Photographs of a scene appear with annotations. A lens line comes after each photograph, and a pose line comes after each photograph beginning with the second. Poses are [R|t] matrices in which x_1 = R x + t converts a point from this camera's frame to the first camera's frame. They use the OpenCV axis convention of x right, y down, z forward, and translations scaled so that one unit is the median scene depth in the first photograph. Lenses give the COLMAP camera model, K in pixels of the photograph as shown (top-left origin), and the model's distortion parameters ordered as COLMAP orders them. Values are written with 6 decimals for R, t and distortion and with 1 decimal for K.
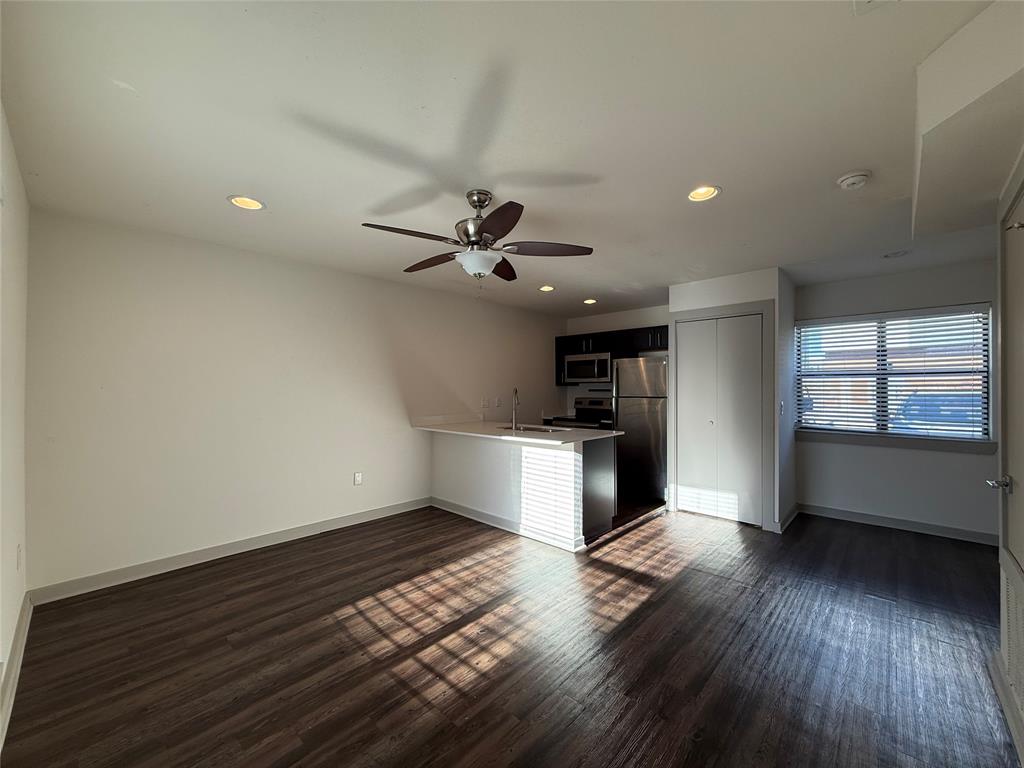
lens RADIAL K [[408.3, 0, 510.8], [0, 408.3, 382.6], [0, 0, 1]] dist [-0.001168, 0.000271]
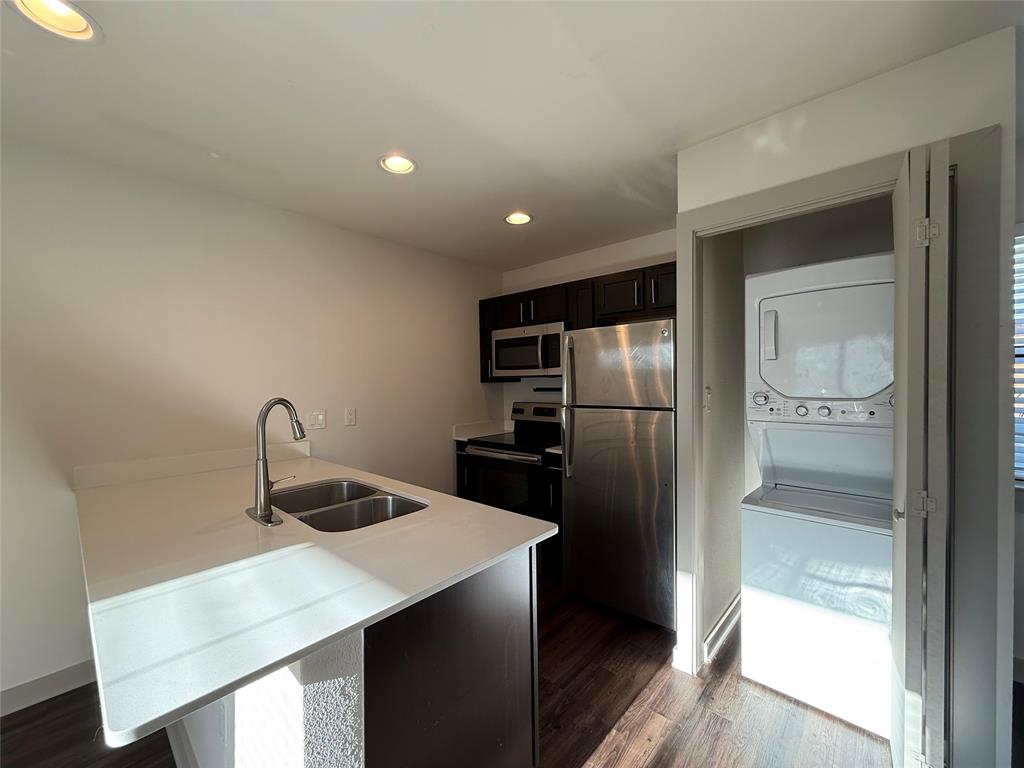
lens RADIAL K [[408.3, 0, 510.8], [0, 408.3, 382.6], [0, 0, 1]] dist [-0.001168, 0.000271]
pose [[0.999619, -0.011706, 0.025011, 0.327937], [0.011238, 0.999760, 0.018788, -0.006685], [-0.025225, -0.018499, 0.999511, 0.950326]]
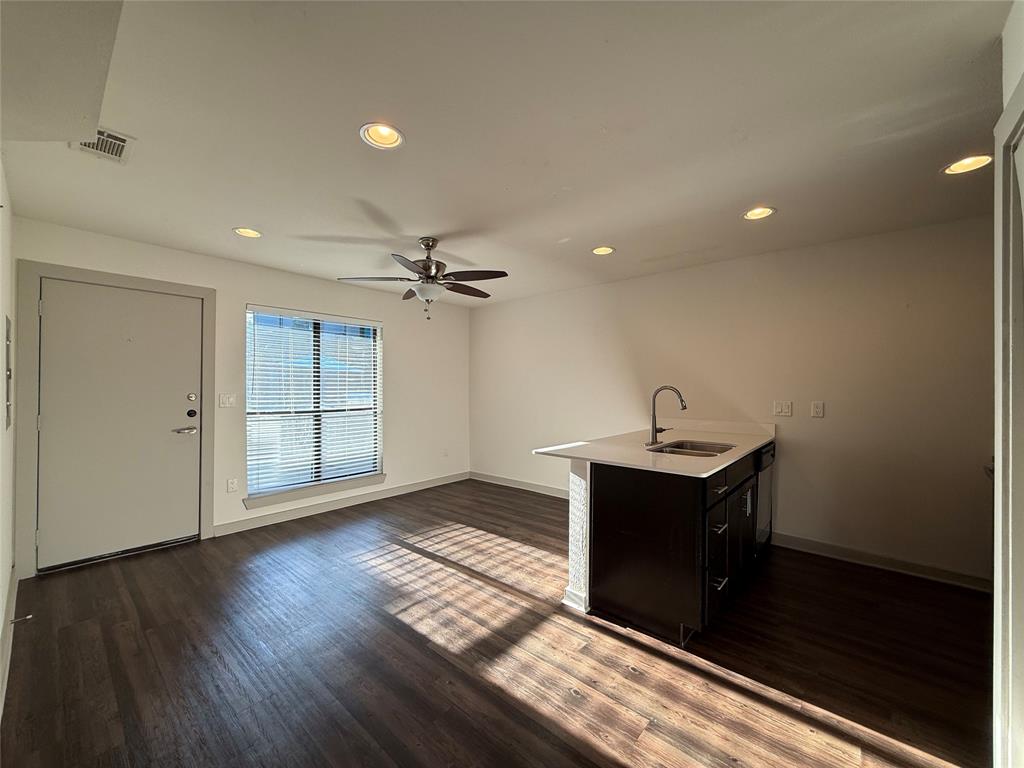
lens RADIAL K [[408.3, 0, 510.8], [0, 408.3, 382.6], [0, 0, 1]] dist [-0.001168, 0.000271]
pose [[0.042694, -0.005028, -0.999076, 1.089239], [0.009849, 0.999941, -0.004612, 0.011970], [0.999040, -0.009643, 0.042741, 1.049142]]
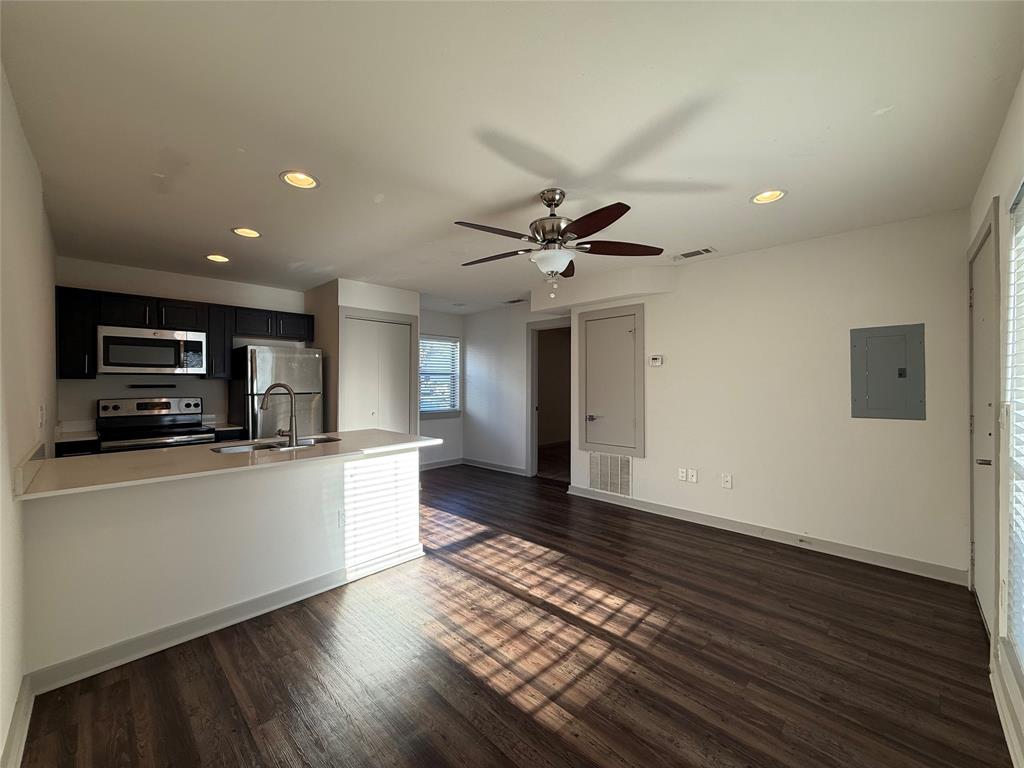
lens RADIAL K [[408.3, 0, 510.8], [0, 408.3, 382.6], [0, 0, 1]] dist [-0.001168, 0.000271]
pose [[0.013355, -0.003202, 0.999906, -0.957509], [-0.013228, 0.999907, 0.003379, 0.007524], [-0.999823, -0.013271, 0.013312, 0.947492]]
